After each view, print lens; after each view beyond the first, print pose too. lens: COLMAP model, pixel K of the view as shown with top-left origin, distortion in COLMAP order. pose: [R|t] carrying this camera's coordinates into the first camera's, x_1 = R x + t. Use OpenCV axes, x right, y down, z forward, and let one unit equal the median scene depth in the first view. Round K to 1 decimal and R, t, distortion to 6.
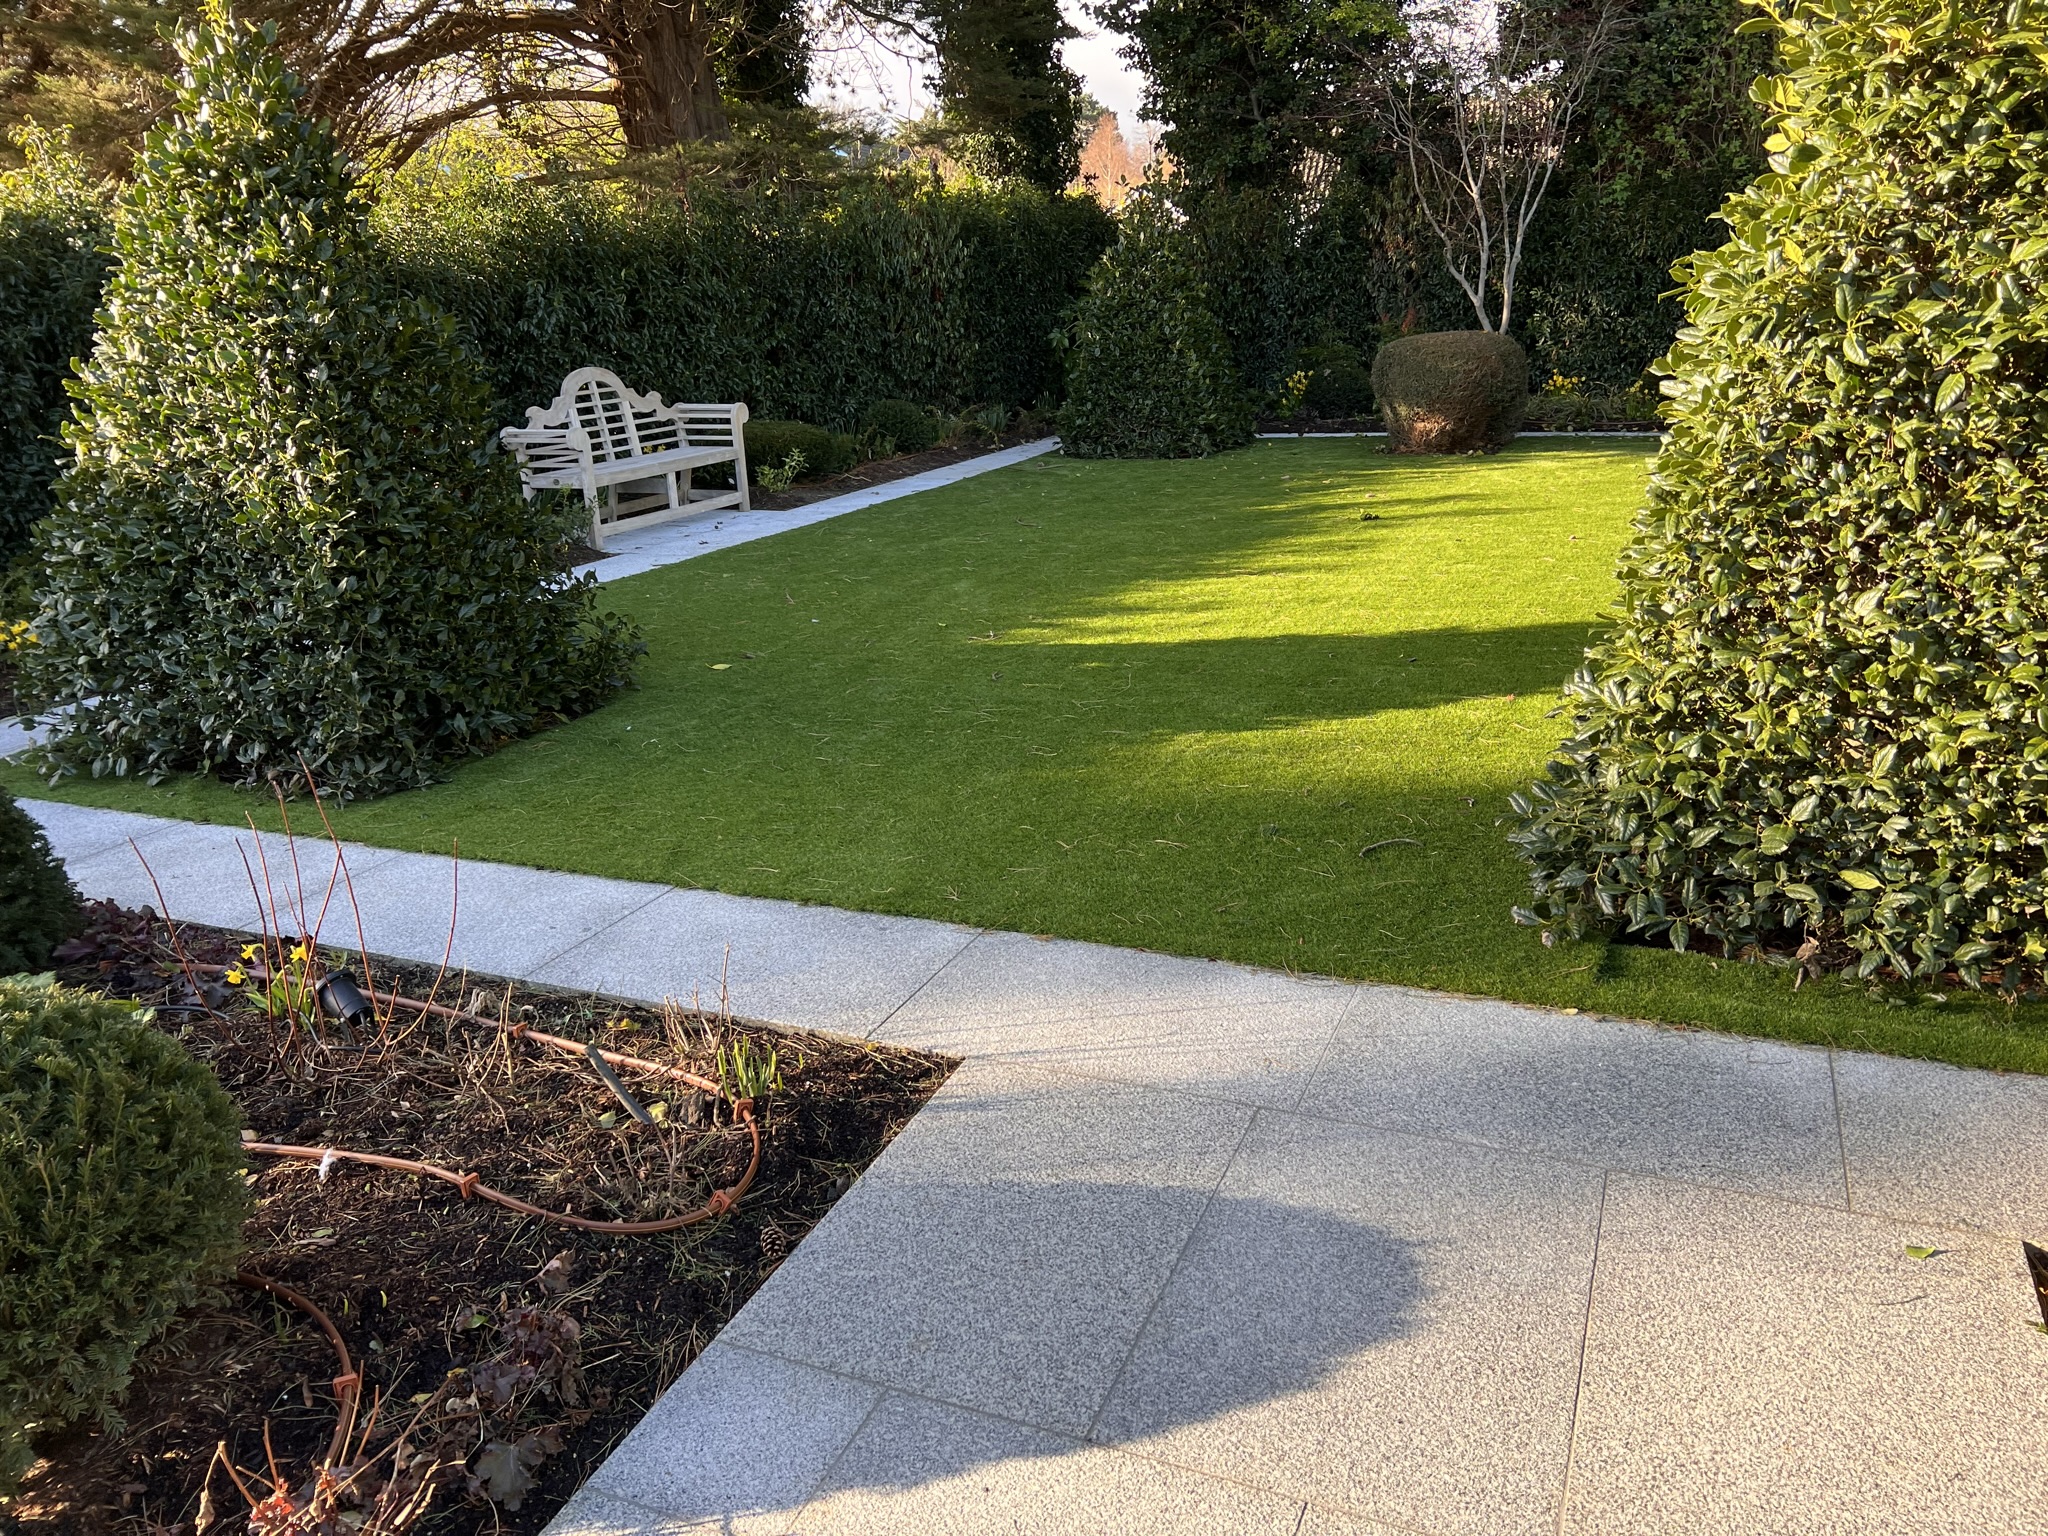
lens RADIAL K [[1537.8, 0, 1025.3], [0, 1537.8, 772.1], [0, 0, 1]] dist [0.011188, 0.002239]
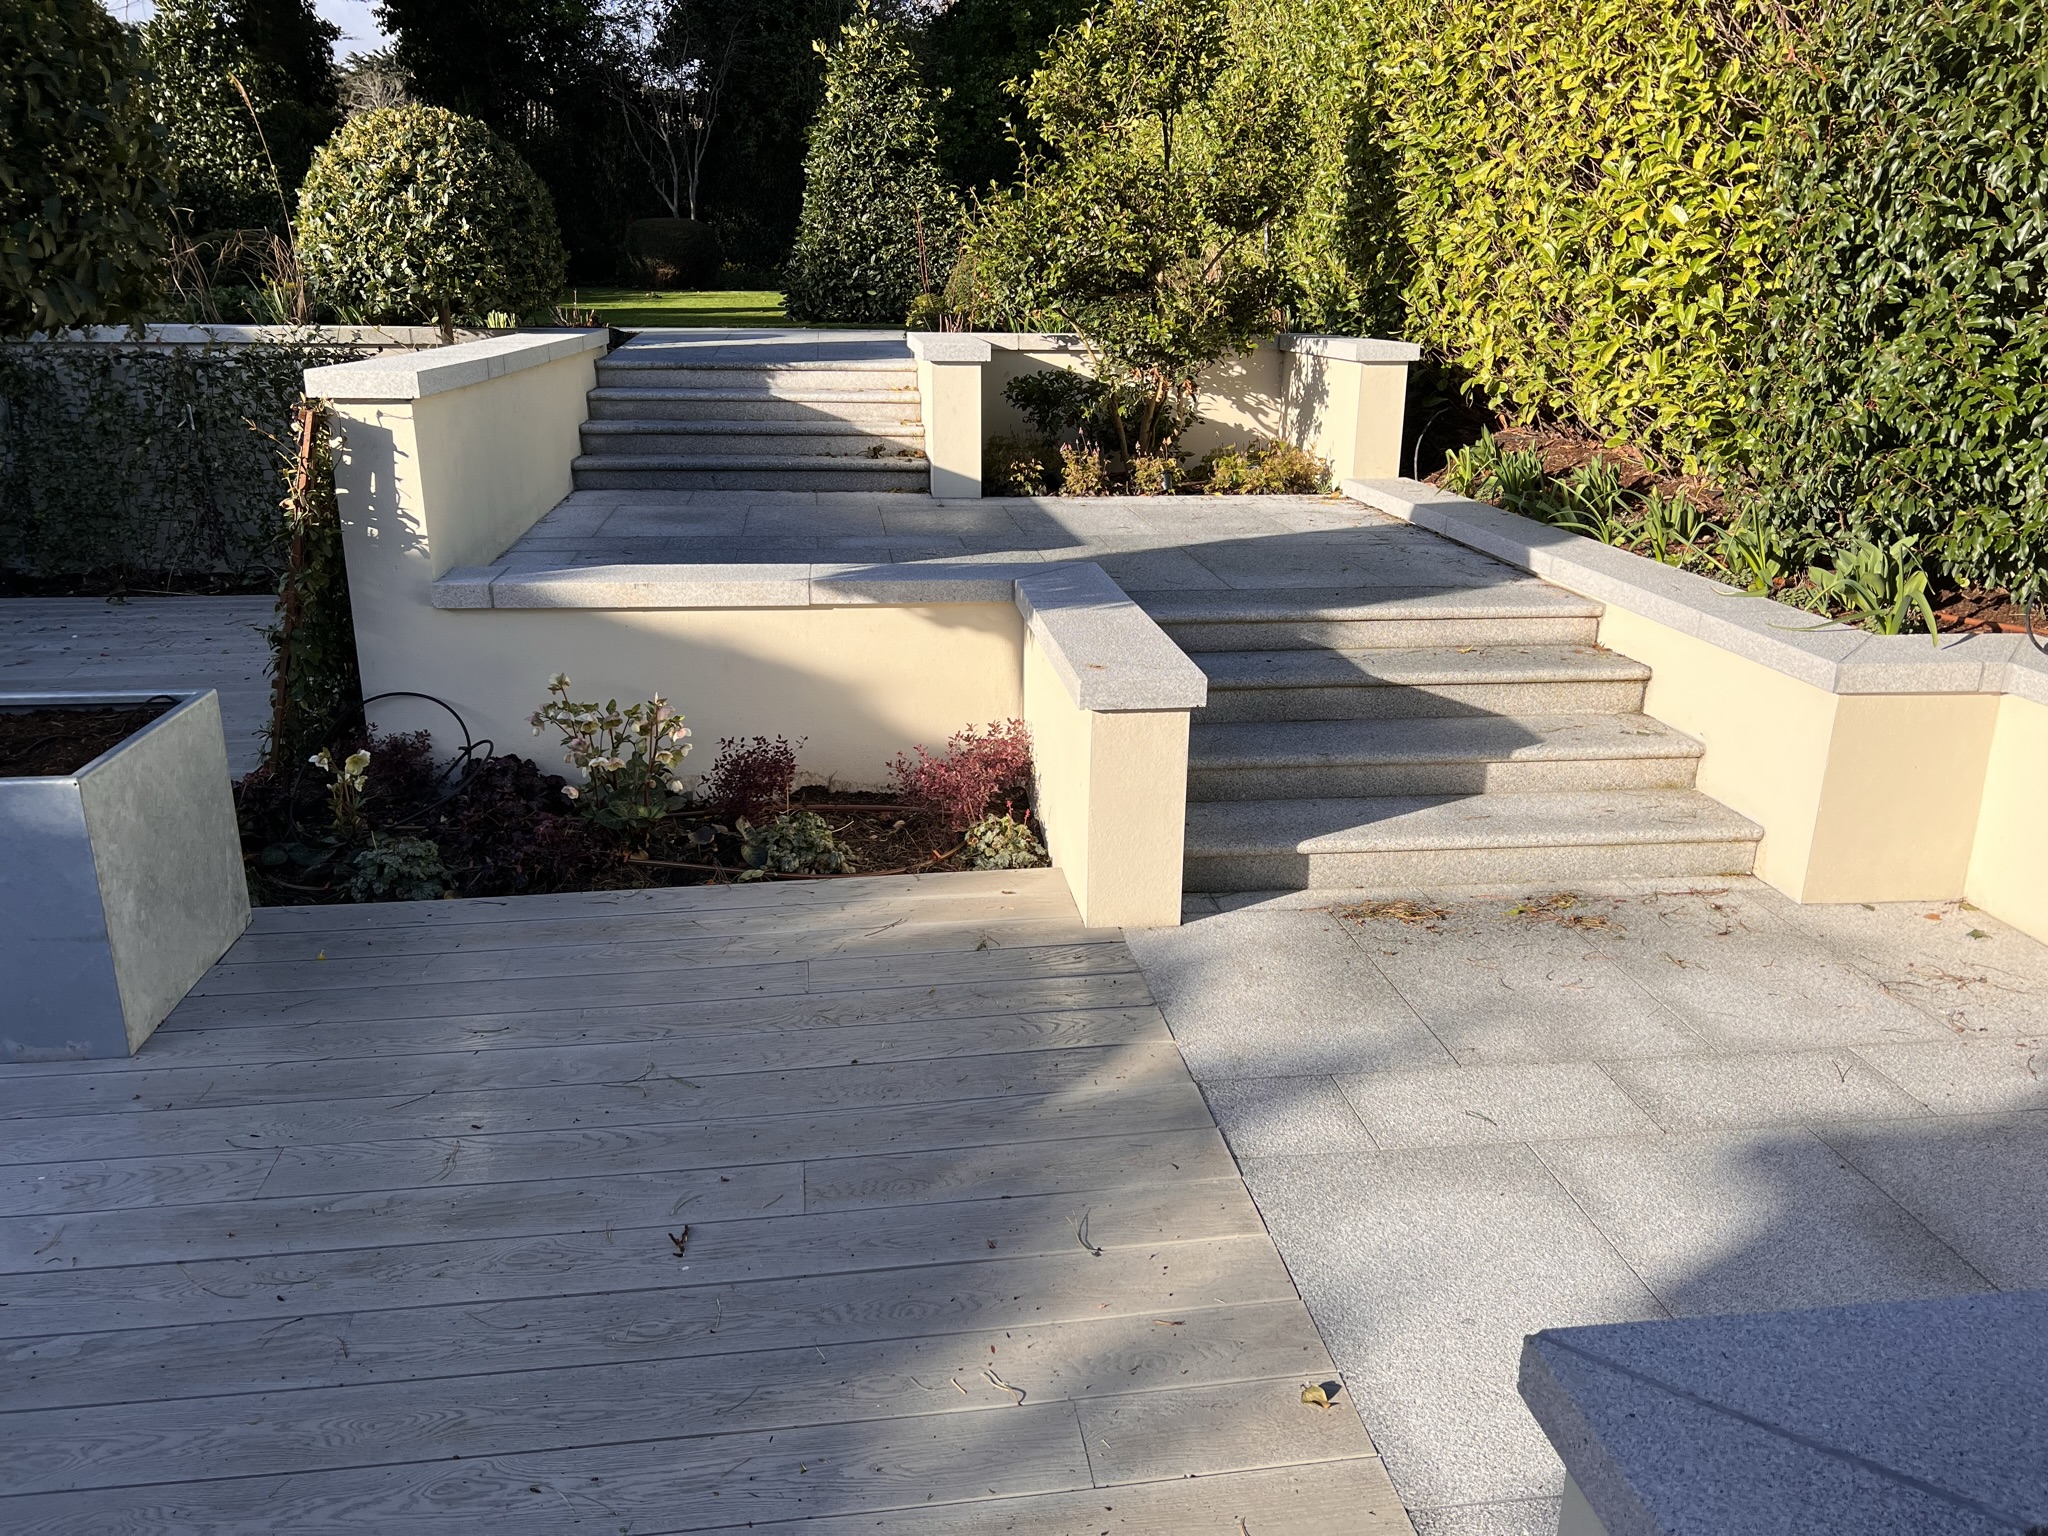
lens RADIAL K [[1537.8, 0, 1029.9], [0, 1537.8, 765.8], [0, 0, 1]] dist [0.011188, 0.002239]
pose [[0.857773, -0.113268, 0.501394, -0.293989], [0.112100, 0.993163, 0.032583, 0.294311], [-0.501657, 0.028257, 0.864605, -0.620478]]
